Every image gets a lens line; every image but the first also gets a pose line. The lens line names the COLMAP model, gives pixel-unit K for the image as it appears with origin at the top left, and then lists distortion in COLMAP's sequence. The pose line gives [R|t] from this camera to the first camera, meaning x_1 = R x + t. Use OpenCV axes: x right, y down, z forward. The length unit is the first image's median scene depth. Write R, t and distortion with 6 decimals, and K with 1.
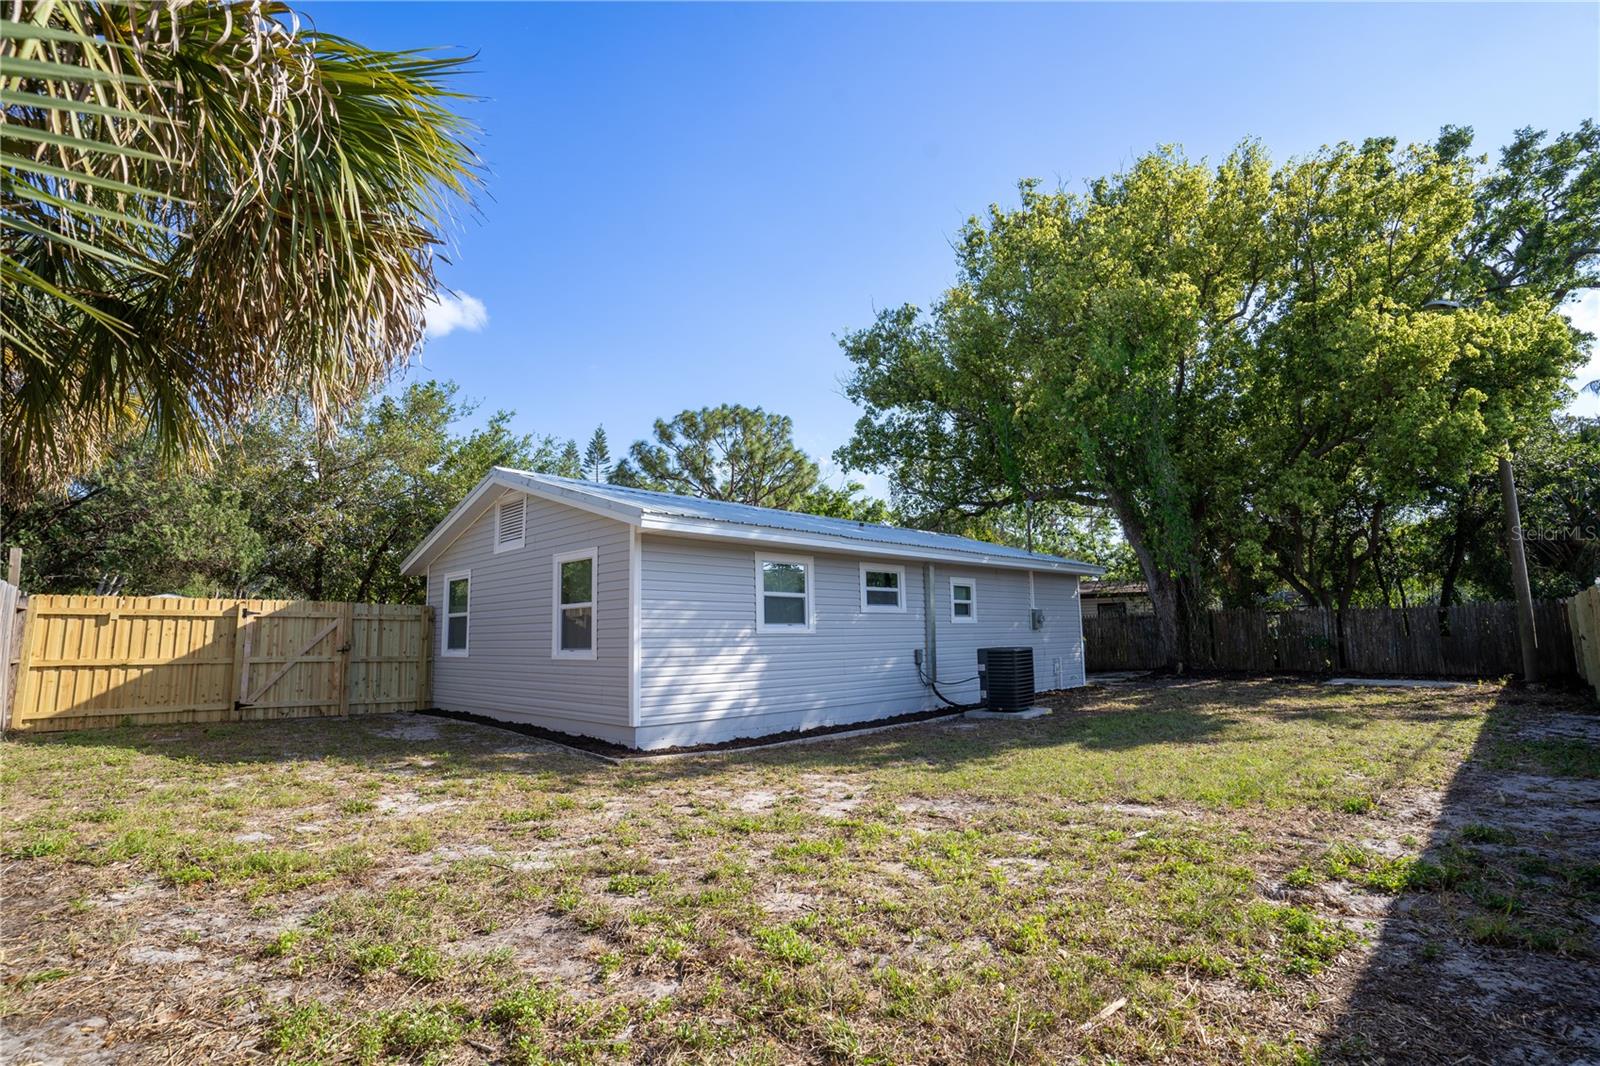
lens RADIAL K [[765.1, 0, 799.4], [0, 765.1, 530.1], [0, 0, 1]] dist [-0.000150, -0.000002]
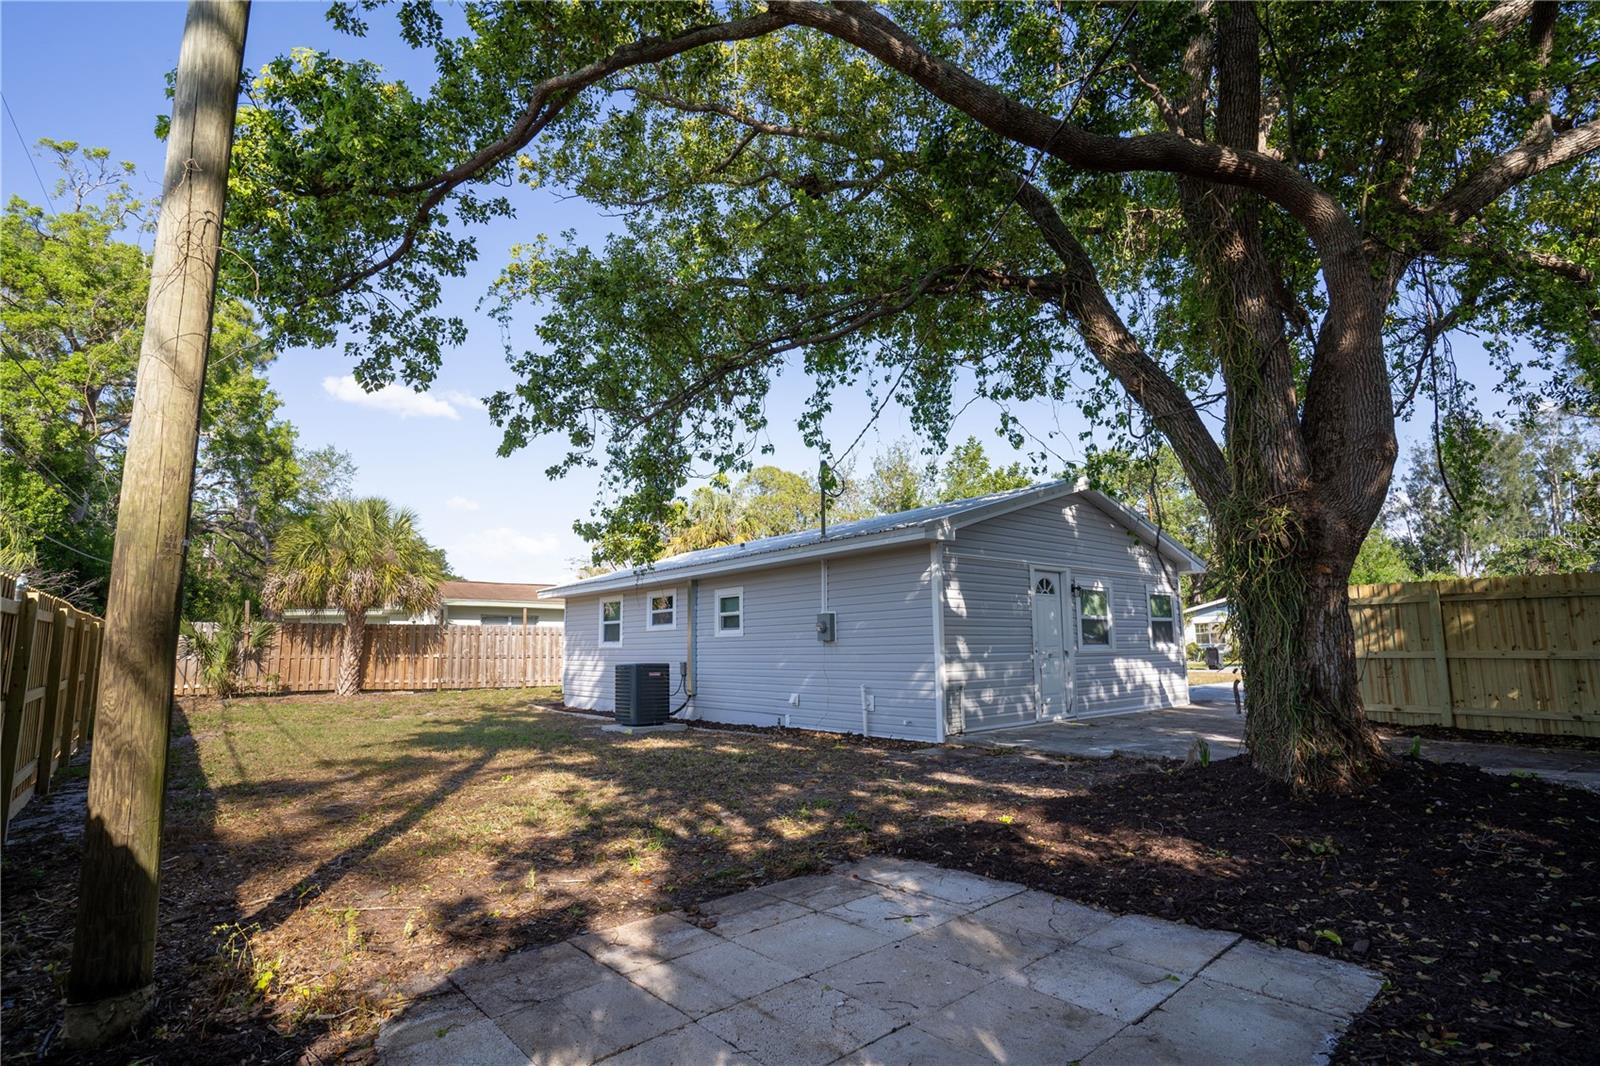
lens RADIAL K [[765.1, 0, 801.0], [0, 765.1, 540.1], [0, 0, 1]] dist [-0.000150, -0.000002]
pose [[-0.086278, -0.131082, -0.987610, 1.260566], [0.142892, 0.979429, -0.142480, 0.166460], [0.985971, -0.153415, -0.065773, 1.280321]]
